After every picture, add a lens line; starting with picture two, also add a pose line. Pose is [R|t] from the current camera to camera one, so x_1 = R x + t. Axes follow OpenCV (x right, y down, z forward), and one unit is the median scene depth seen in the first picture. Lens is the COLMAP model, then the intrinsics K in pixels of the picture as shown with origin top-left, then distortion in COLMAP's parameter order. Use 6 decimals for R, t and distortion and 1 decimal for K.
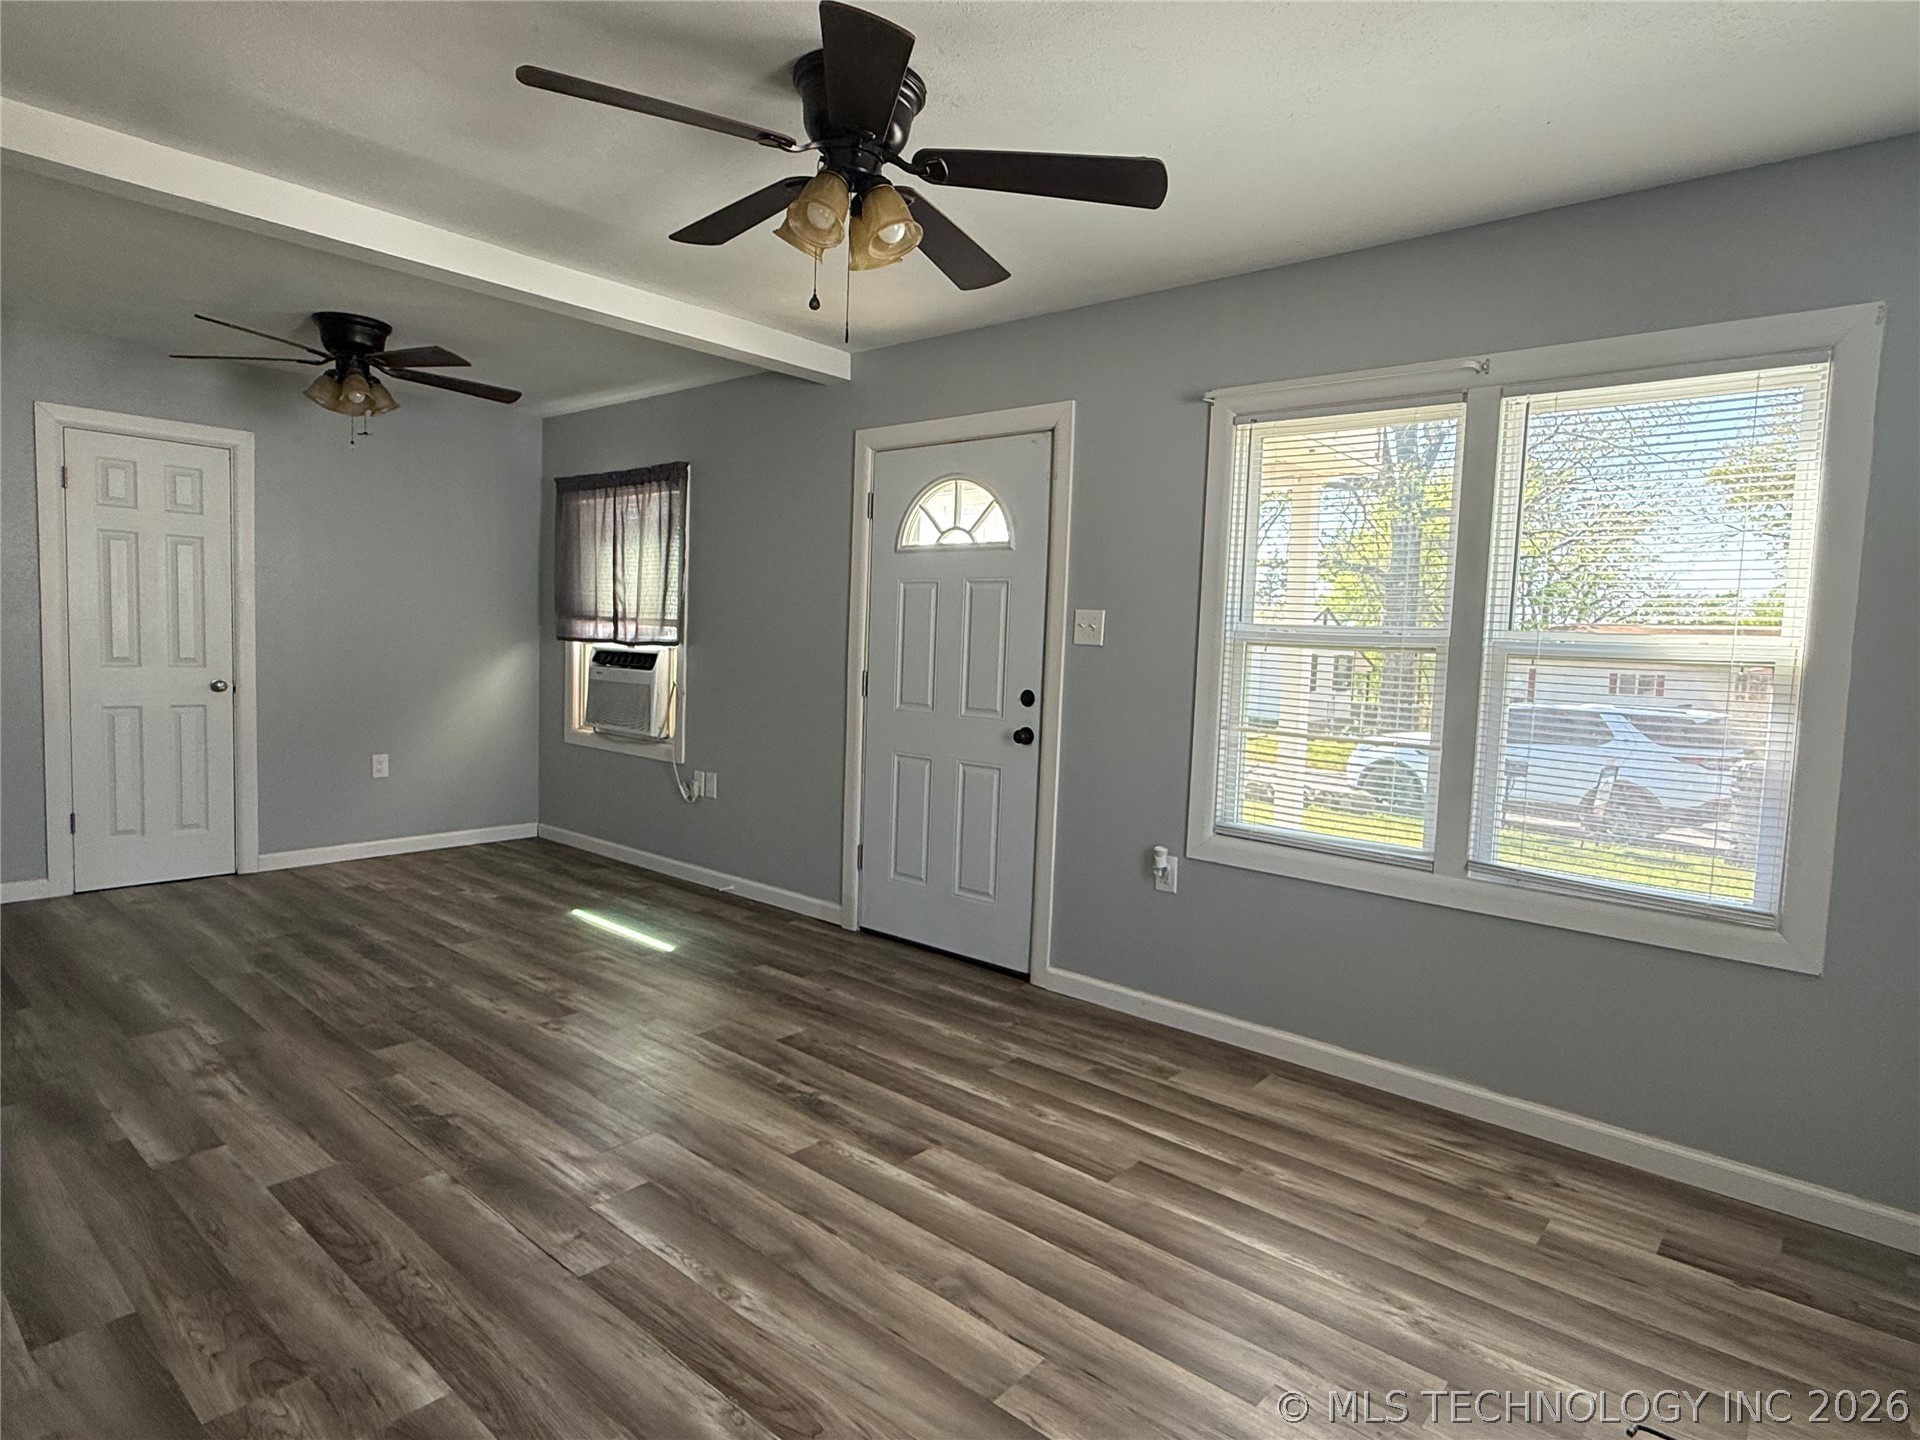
lens RADIAL K [[1065.1, 0, 960.0], [0, 1065.1, 720.0], [0, 0, 1]] dist [0.001151, 0.000597]
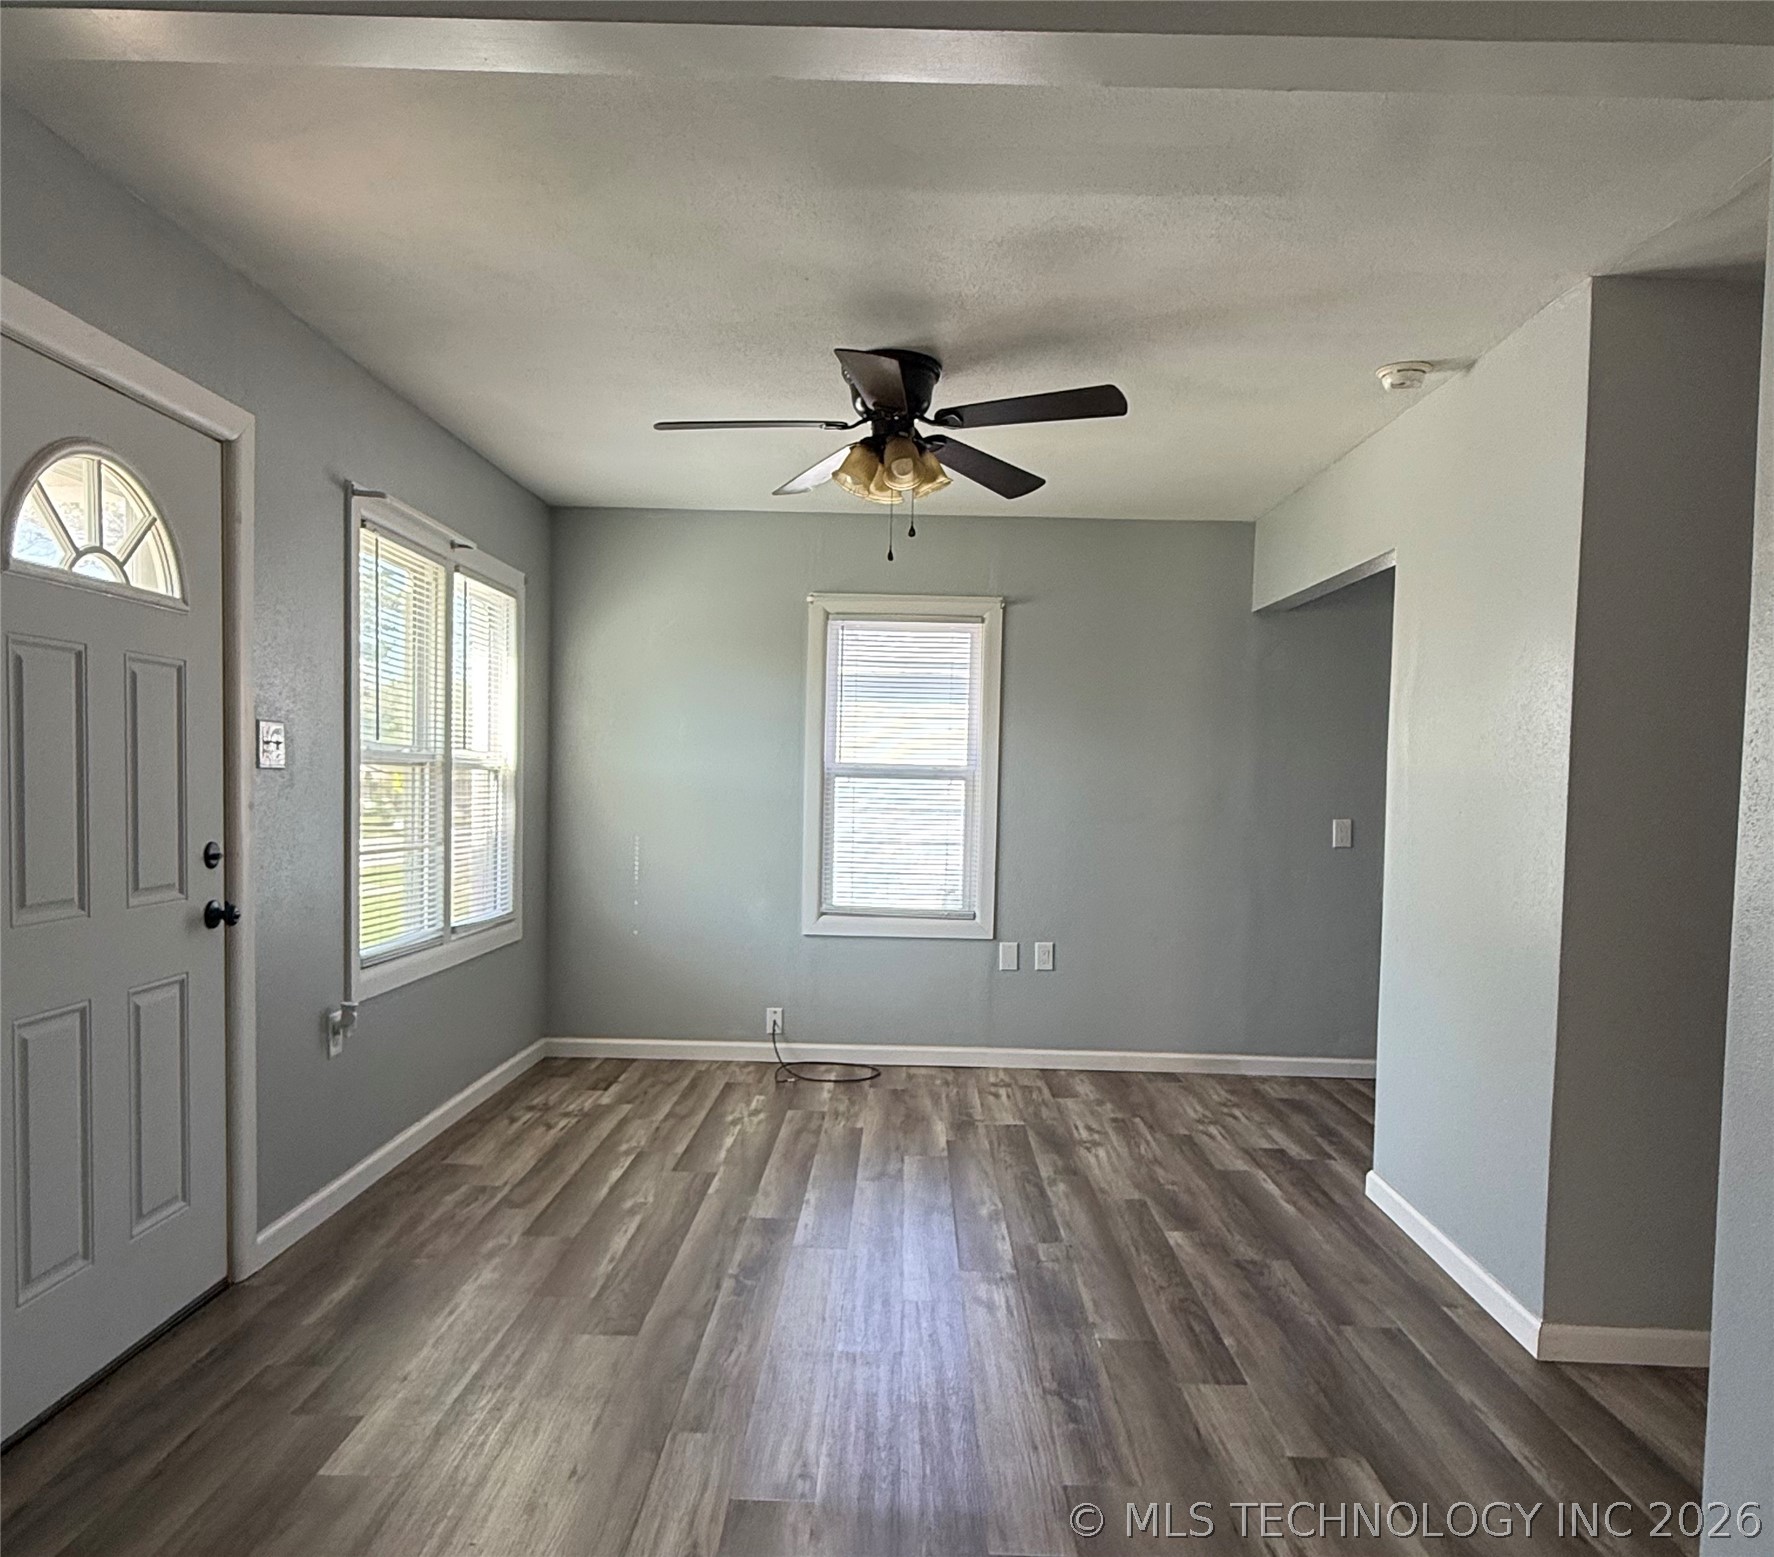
lens RADIAL K [[1288.3, 0, 890.7], [0, 1288.3, 844.8], [0, 0, 1]] dist [-0.001645, -0.002780]
pose [[-0.642684, -0.091599, 0.760636, -1.192819], [0.011927, 0.991510, 0.129479, -0.185310], [-0.766038, 0.092286, -0.636136, 1.805471]]
